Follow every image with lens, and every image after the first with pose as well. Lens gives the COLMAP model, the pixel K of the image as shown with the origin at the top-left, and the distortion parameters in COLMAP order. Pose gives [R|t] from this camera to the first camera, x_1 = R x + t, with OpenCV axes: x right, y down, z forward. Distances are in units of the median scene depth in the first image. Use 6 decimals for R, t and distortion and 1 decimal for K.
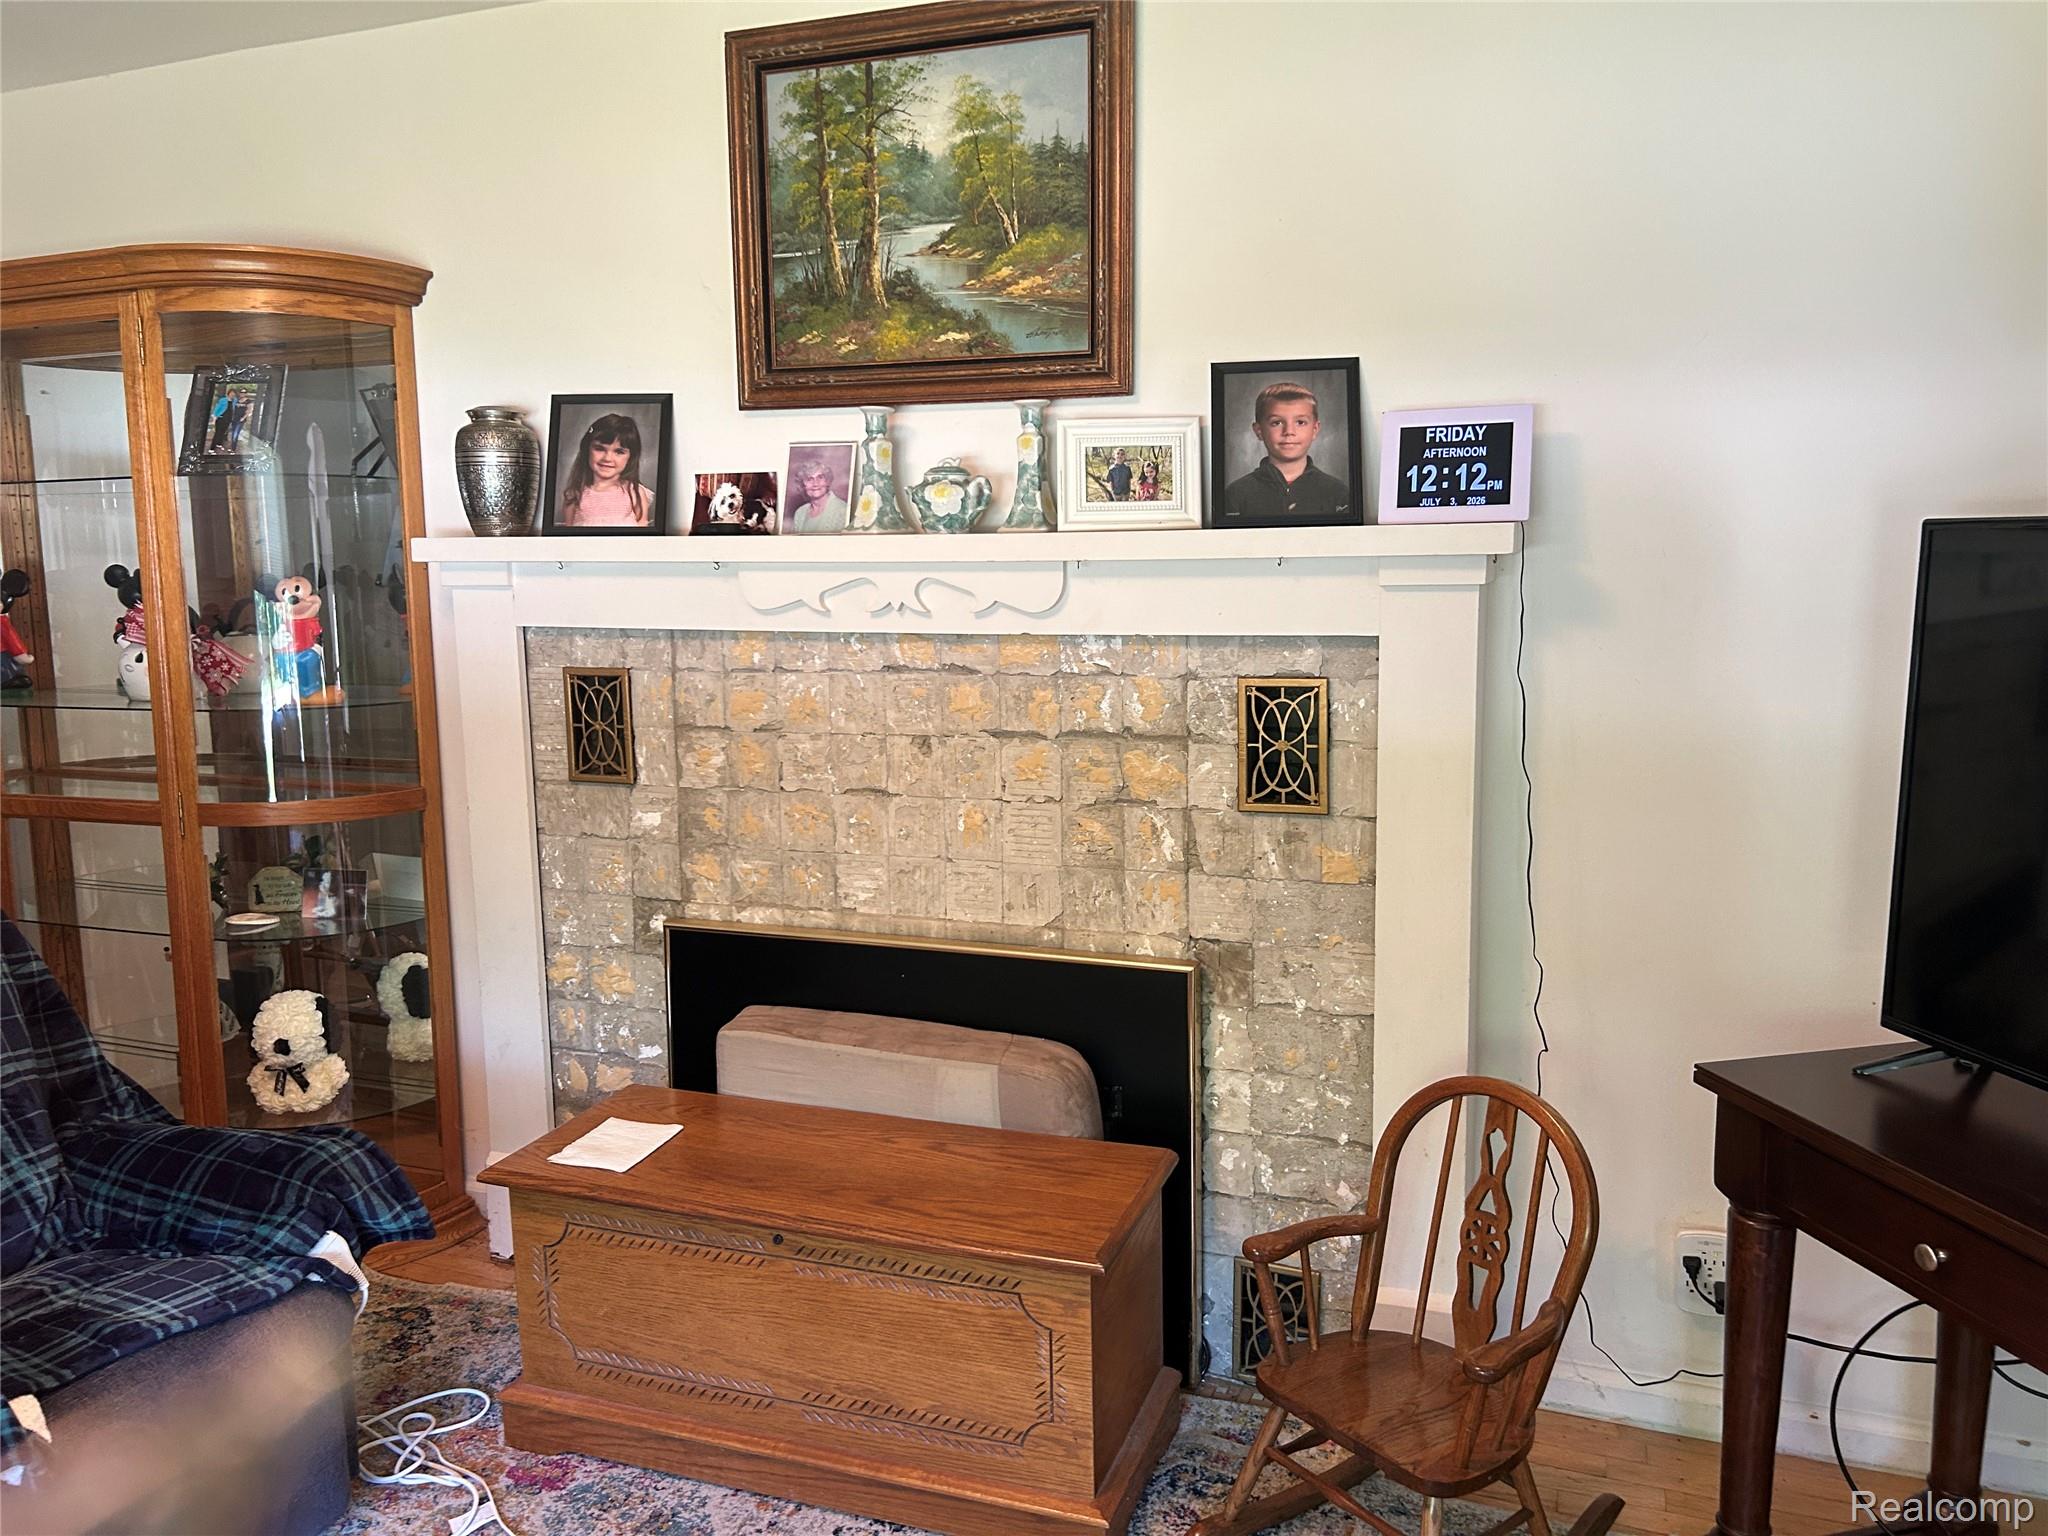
lens RADIAL K [[1533.7, 0, 1021.6], [0, 1533.7, 764.5], [0, 0, 1]] dist [0.058775, -0.051007]
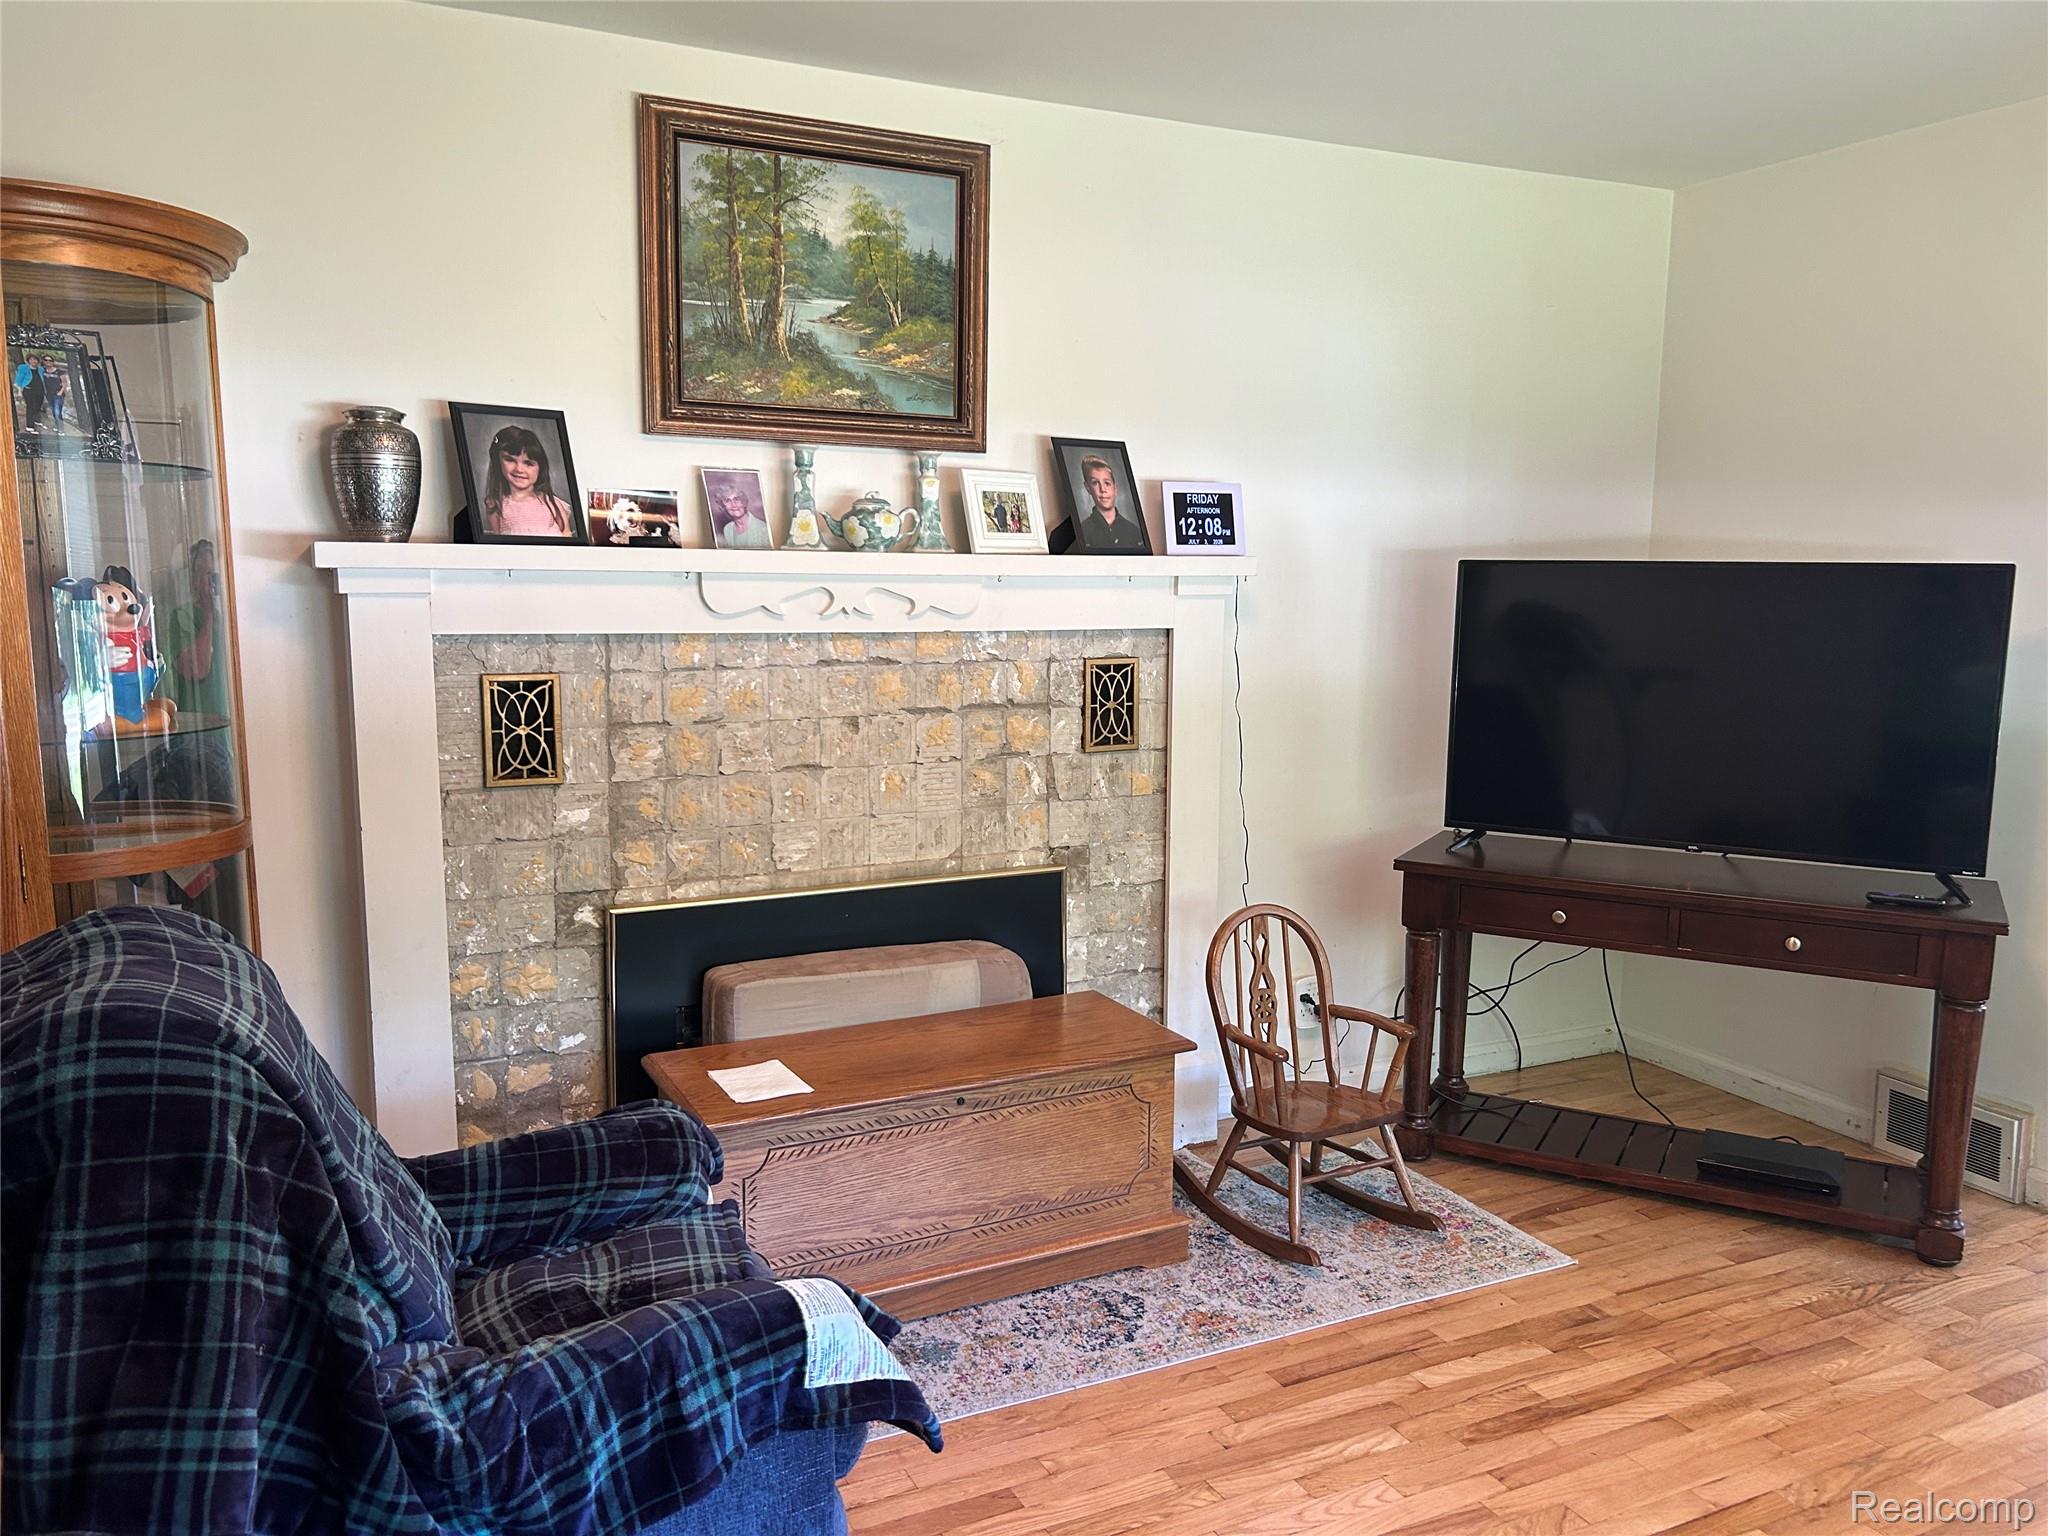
lens RADIAL K [[1533.7, 0, 1031.3], [0, 1533.7, 770.7], [0, 0, 1]] dist [0.058775, -0.051007]
pose [[0.674476, -0.083691, 0.733538, -0.864654], [0.082889, 0.995857, 0.037404, -0.009684], [-0.733629, 0.035575, 0.678618, 0.064148]]
